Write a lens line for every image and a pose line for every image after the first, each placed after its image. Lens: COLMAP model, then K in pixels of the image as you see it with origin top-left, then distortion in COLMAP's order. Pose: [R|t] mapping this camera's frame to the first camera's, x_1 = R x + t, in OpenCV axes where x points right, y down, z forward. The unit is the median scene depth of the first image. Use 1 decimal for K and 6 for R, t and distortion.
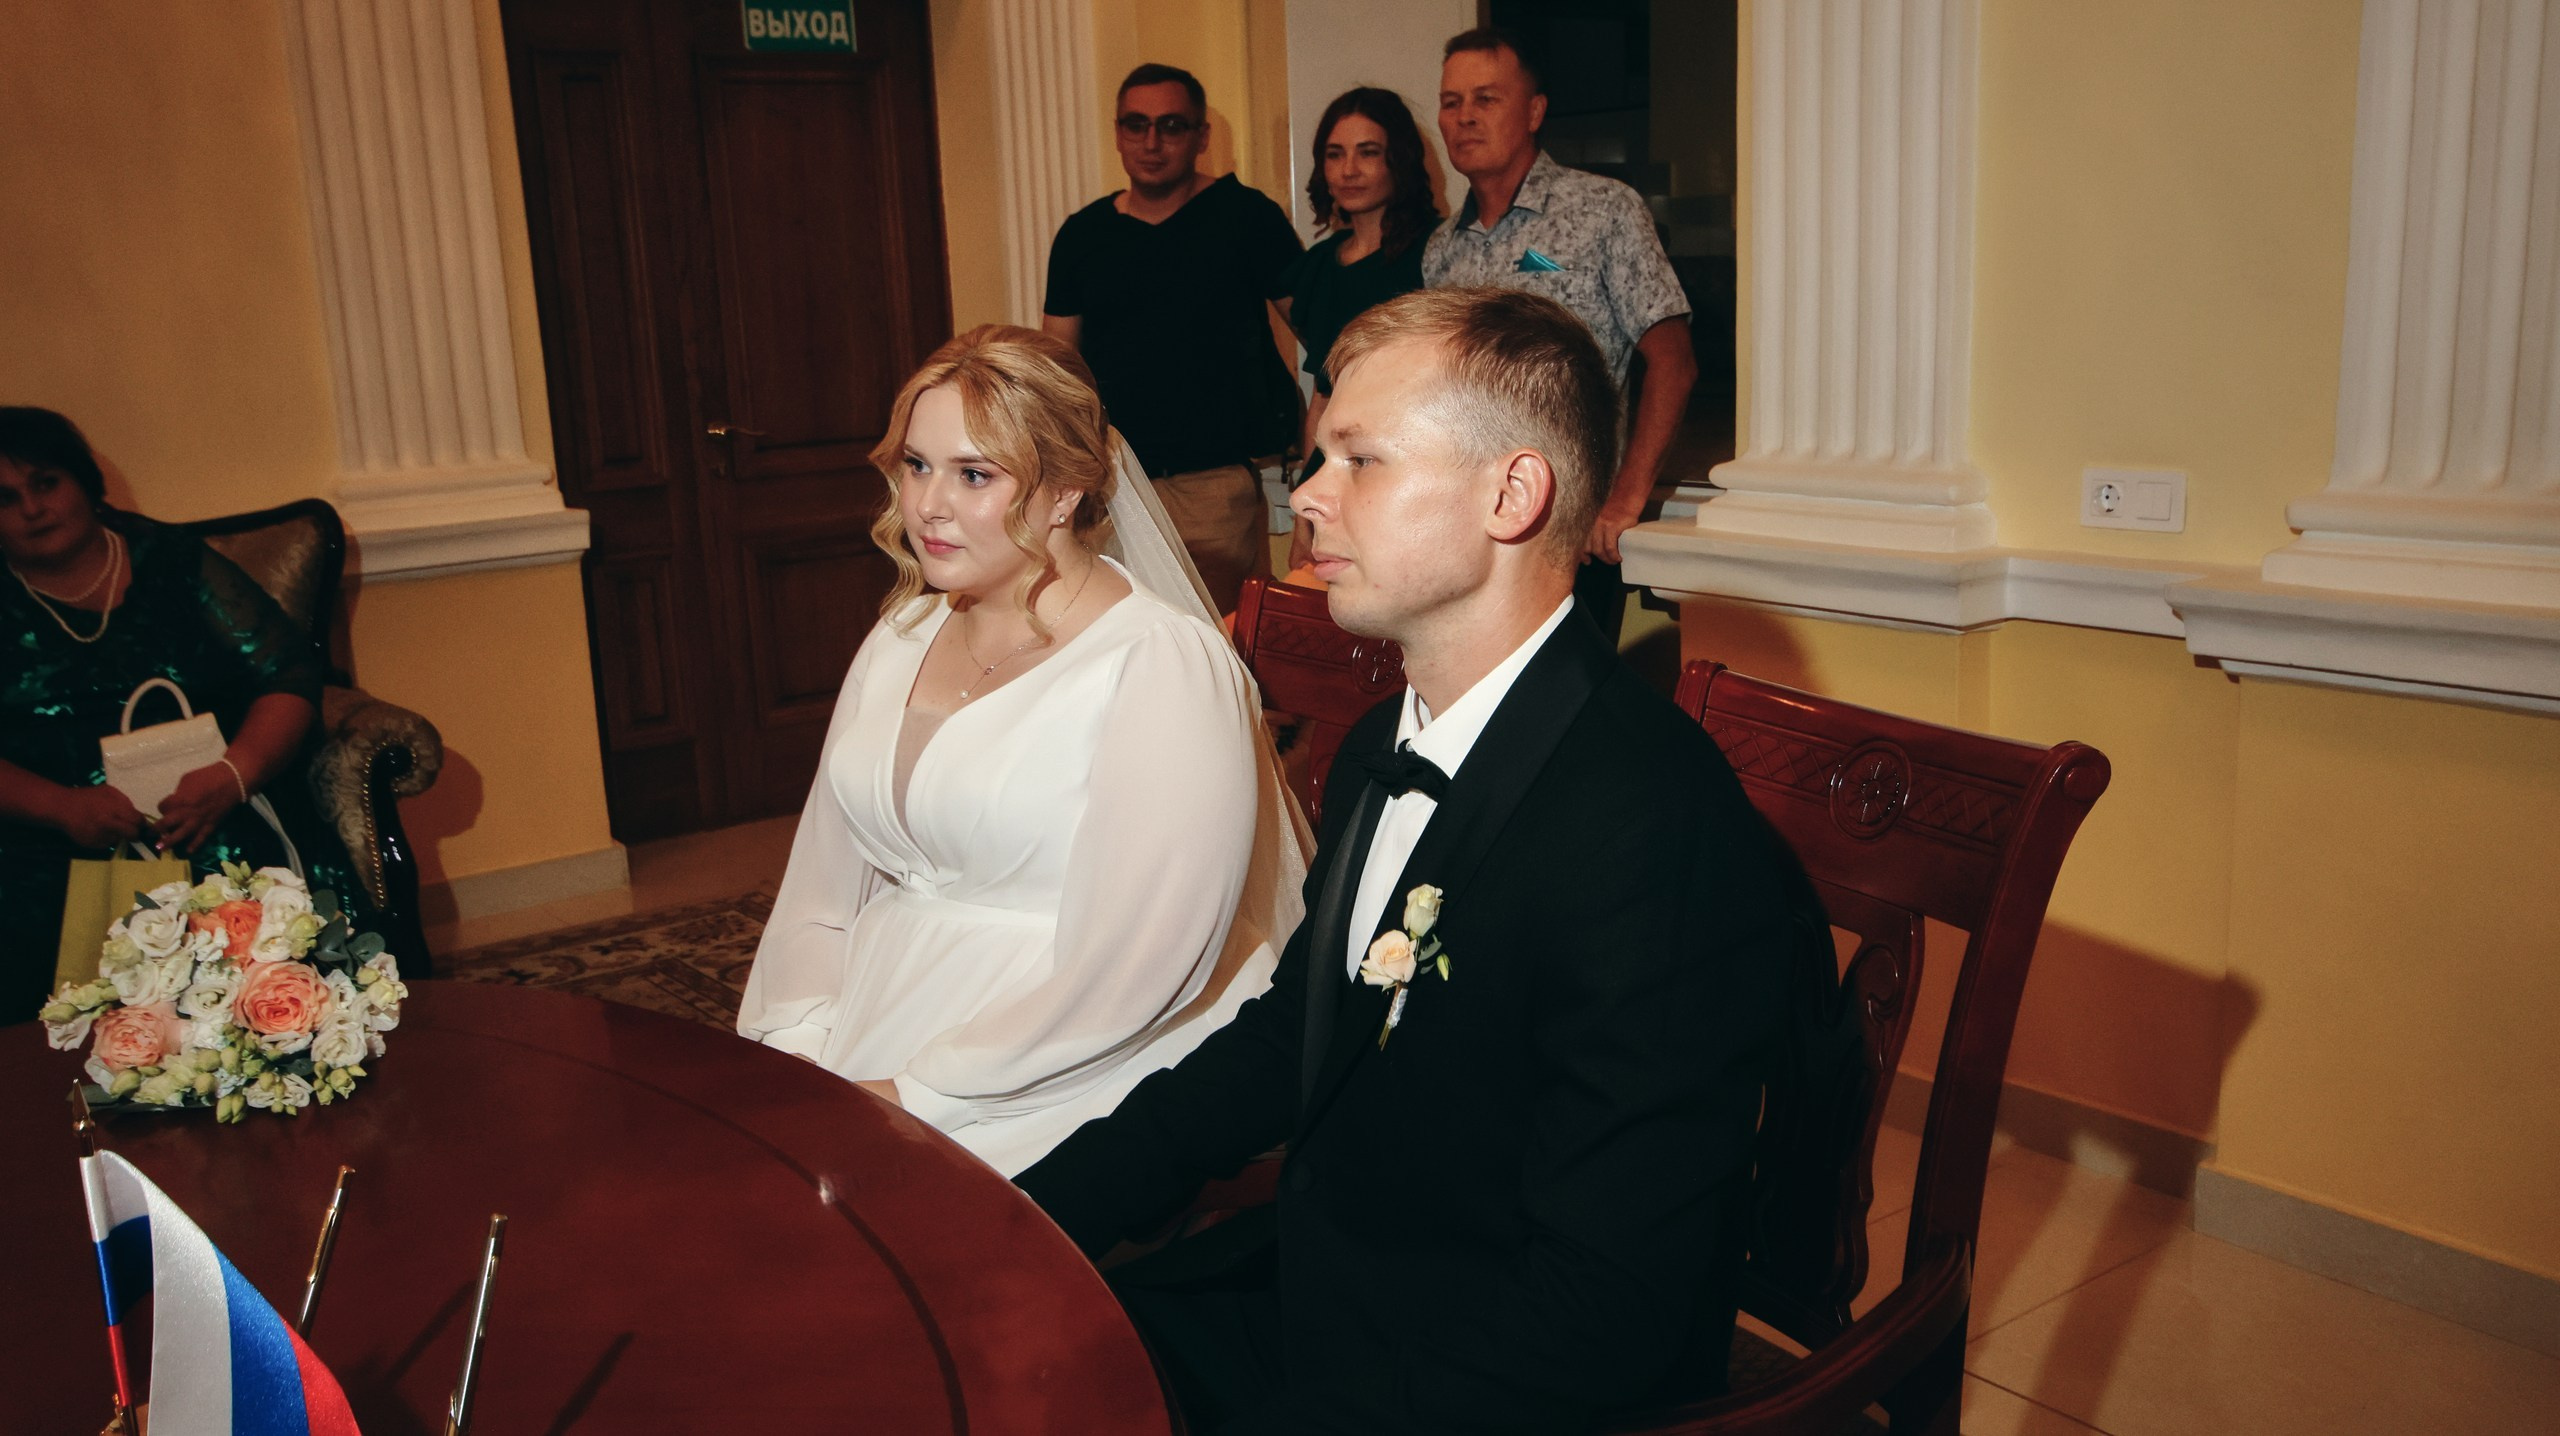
lens RADIAL K [[2388.4, 0, 1261.4], [0, 2388.4, 698.9], [0, 0, 1]] dist [0.052982, -0.000300]
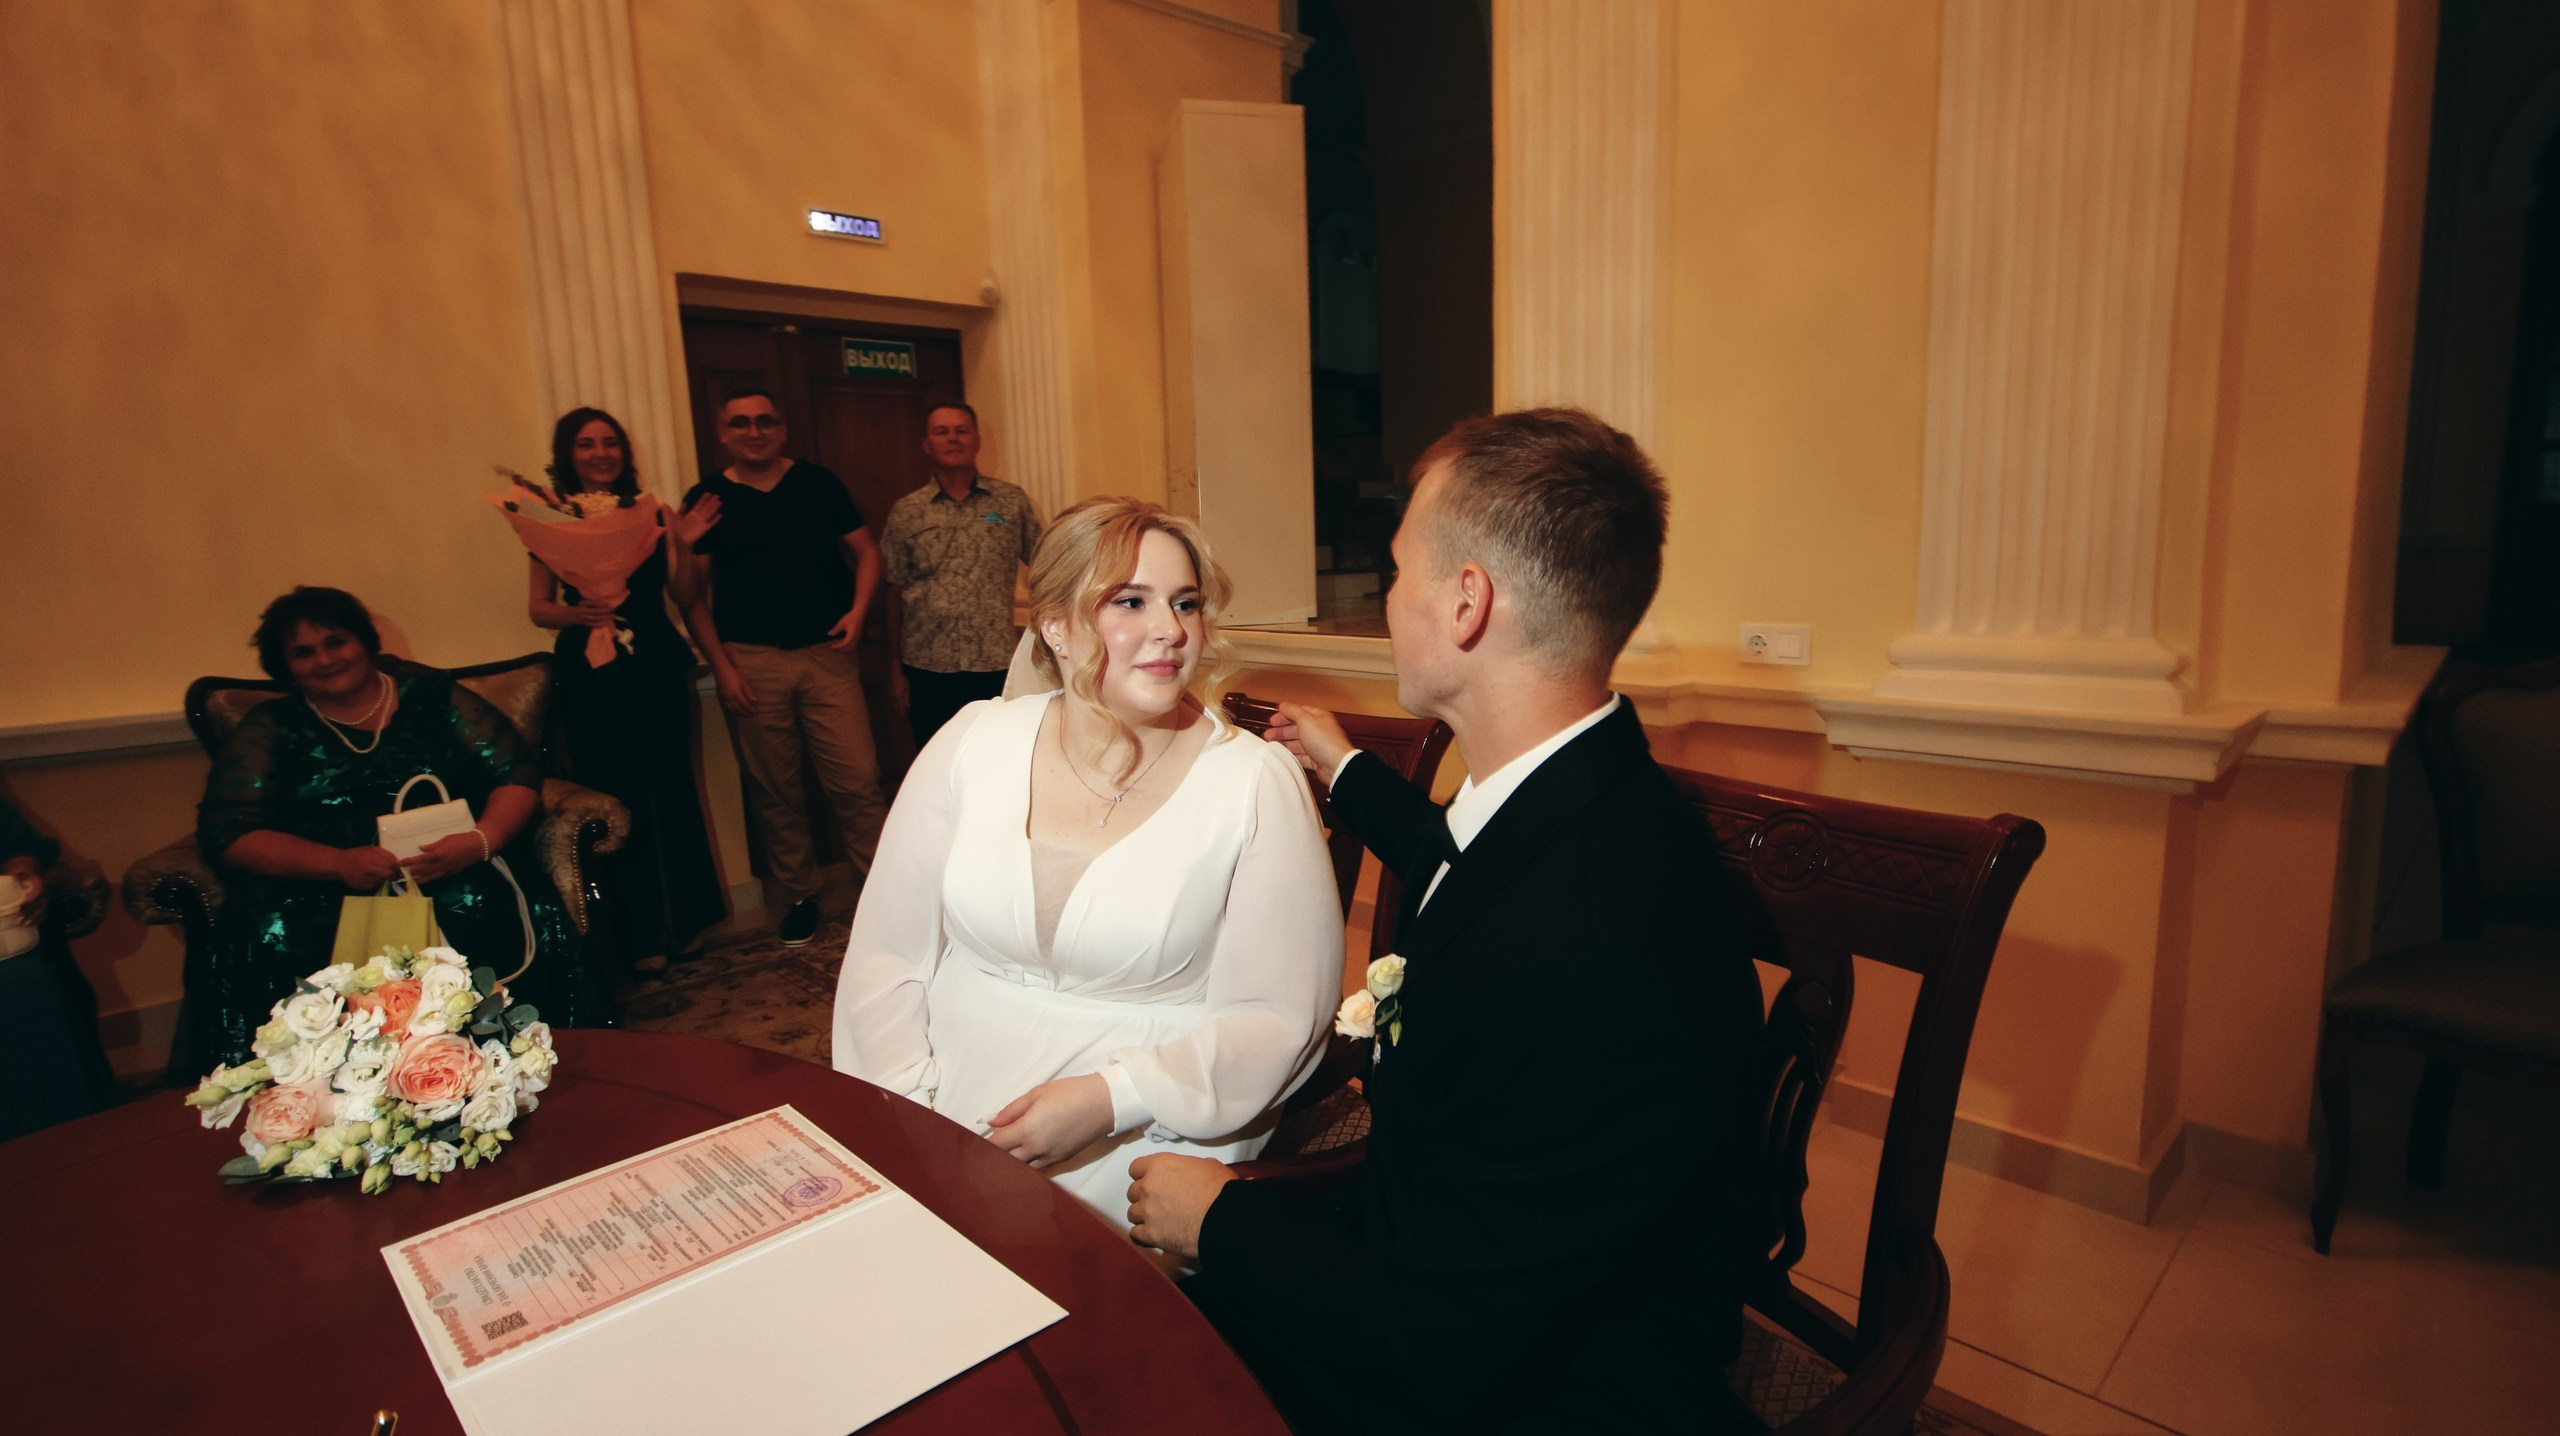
lens RADIAL K [[1282.2, 0, 1294.0], [0, 1282.2, 707.0], [0, 0, 1]] dist [0.011598, -0.002108]
pose [[0.991218, -0.005678, 0.132115, -0.082811], [0.012377, 0.998675, -0.049942, -0.007526], [-0.131656, 0.051139, 0.989975, 0.318580]]
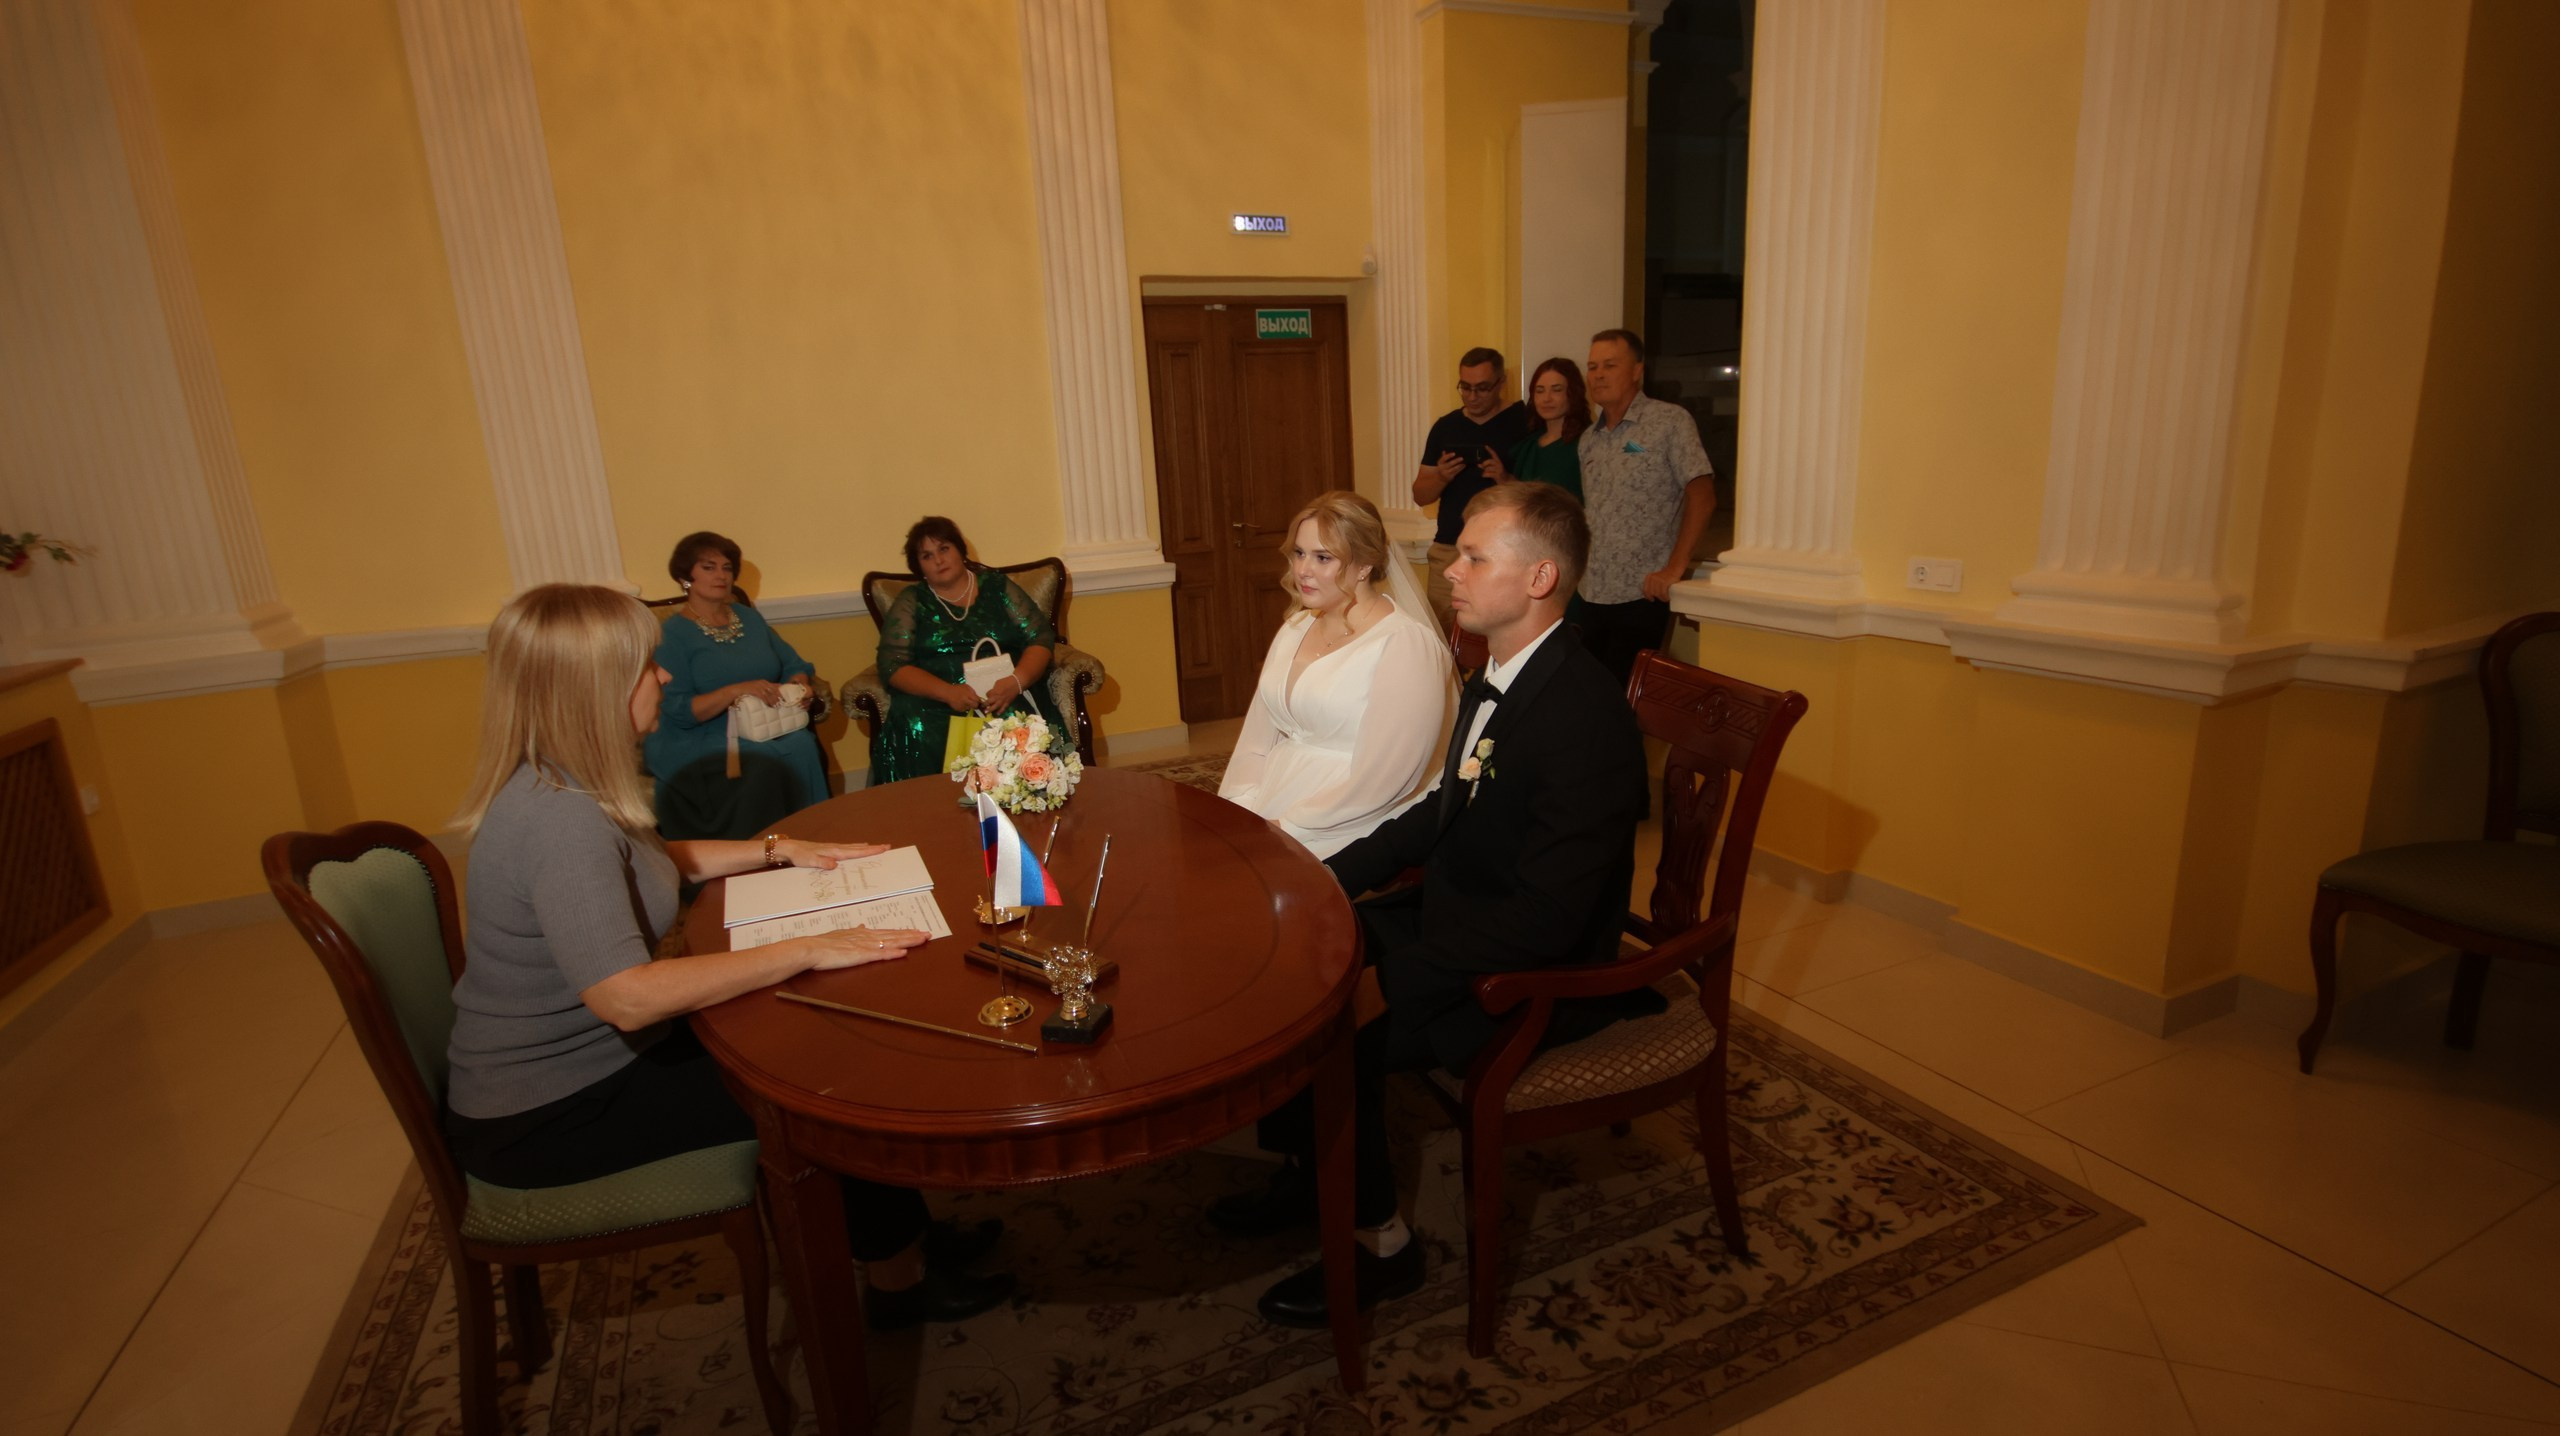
lens RADIAL K [[1282.2, 0, 1235.6], [0, 1282.2, 736.6], [0, 0, 1]] dist [0.011598, -0.002108]
pose [[0.972567, 0.048500, -0.227513, 0.081196], [-0.035535, 0.997521, 0.060740, 0.005396], [0.229895, -0.050988, 0.971879, -0.206850]]
